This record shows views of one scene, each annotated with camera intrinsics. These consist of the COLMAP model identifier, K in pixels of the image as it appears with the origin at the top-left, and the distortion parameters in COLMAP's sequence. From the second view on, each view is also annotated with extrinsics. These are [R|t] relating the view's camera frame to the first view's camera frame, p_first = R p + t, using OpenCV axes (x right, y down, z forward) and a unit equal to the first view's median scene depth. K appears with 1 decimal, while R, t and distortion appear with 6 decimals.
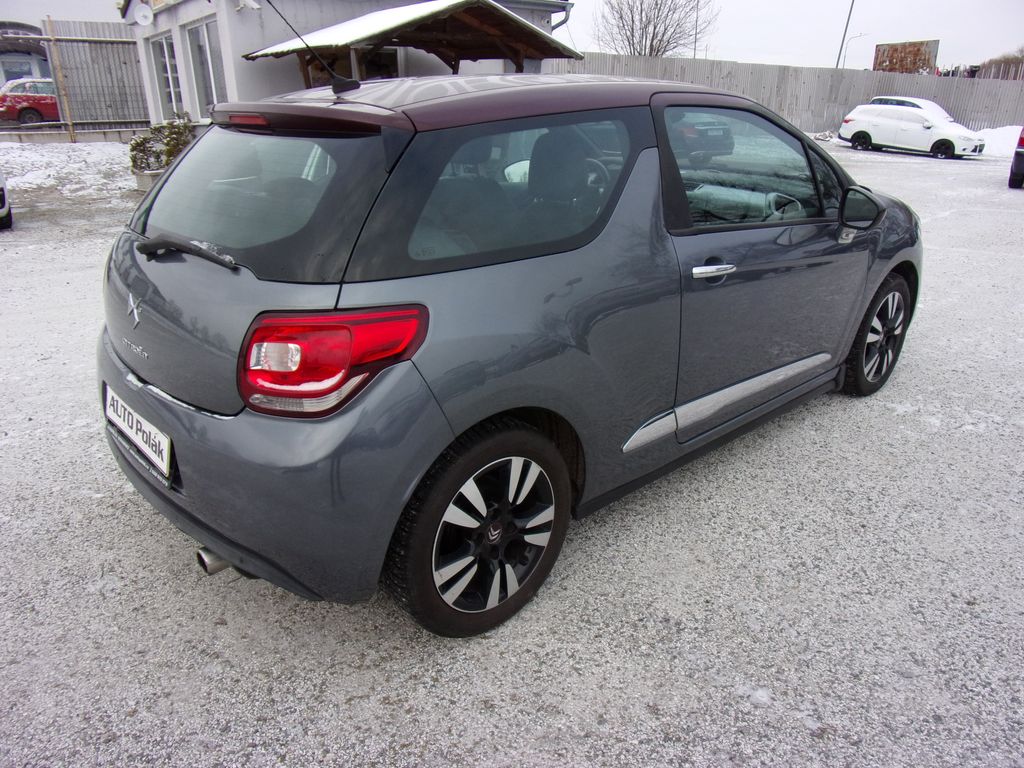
lens RADIAL K [[753.9, 0, 509.5], [0, 753.9, 380.7], [0, 0, 1]] dist [-0.043967, 0.028567]
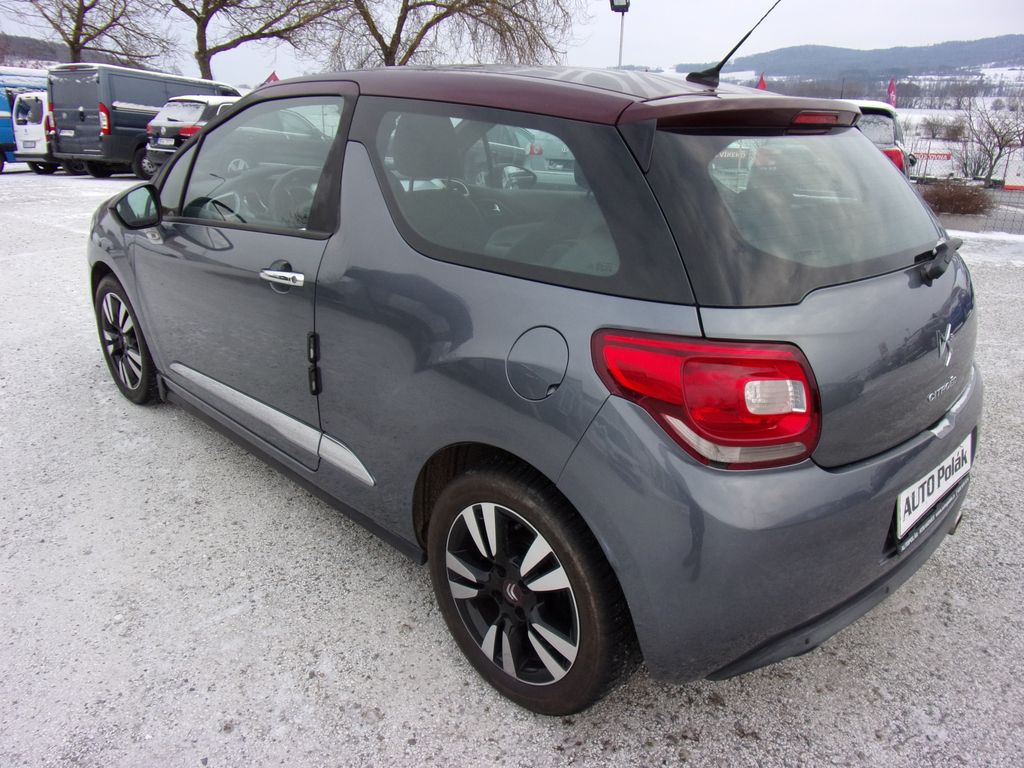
lens RADIAL K [[753.9, 0, 514.5], [0, 753.9, 393.8], [0, 0, 1]] dist [-0.043967, 0.028567]
pose [[-0.036363, -0.352352, 0.935161, -0.766033], [0.335162, 0.877281, 0.343576, -0.293885], [-0.941459, 0.325924, 0.086194, 0.833571]]
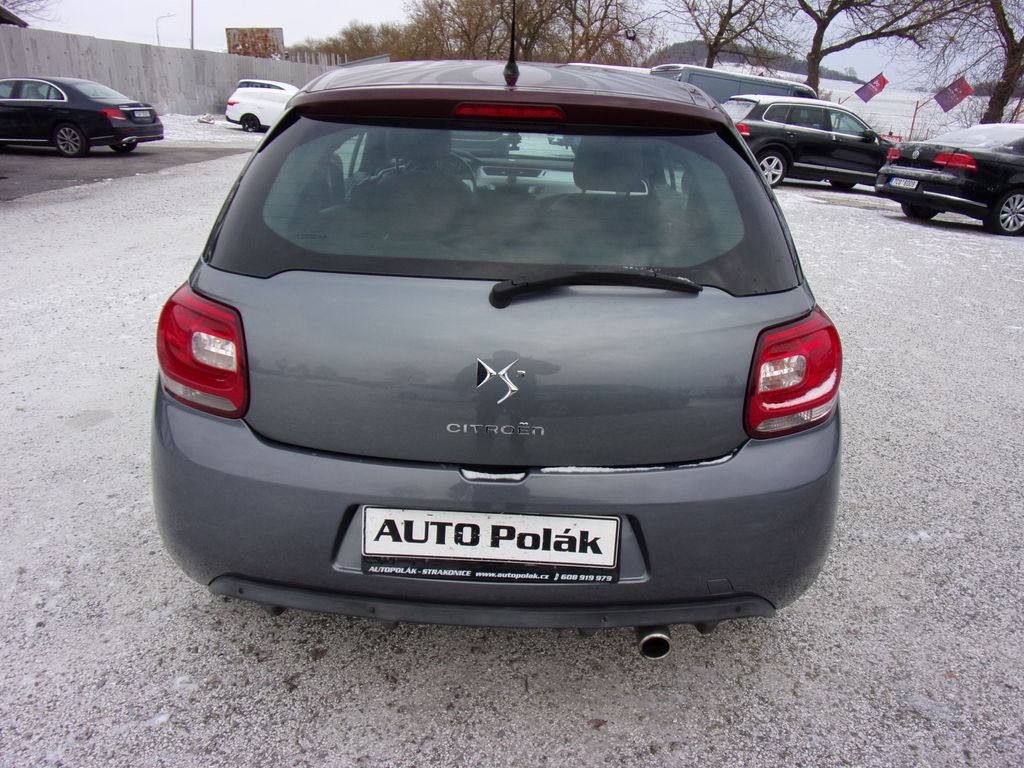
lens RADIAL K [[753.9, 0, 508.2], [0, 753.9, 386.3], [0, 0, 1]] dist [-0.043967, 0.028567]
pose [[0.686724, -0.241508, 0.685627, -0.589184], [0.221576, 0.967856, 0.118992, -0.100684], [-0.692325, 0.070204, 0.718162, 0.282012]]
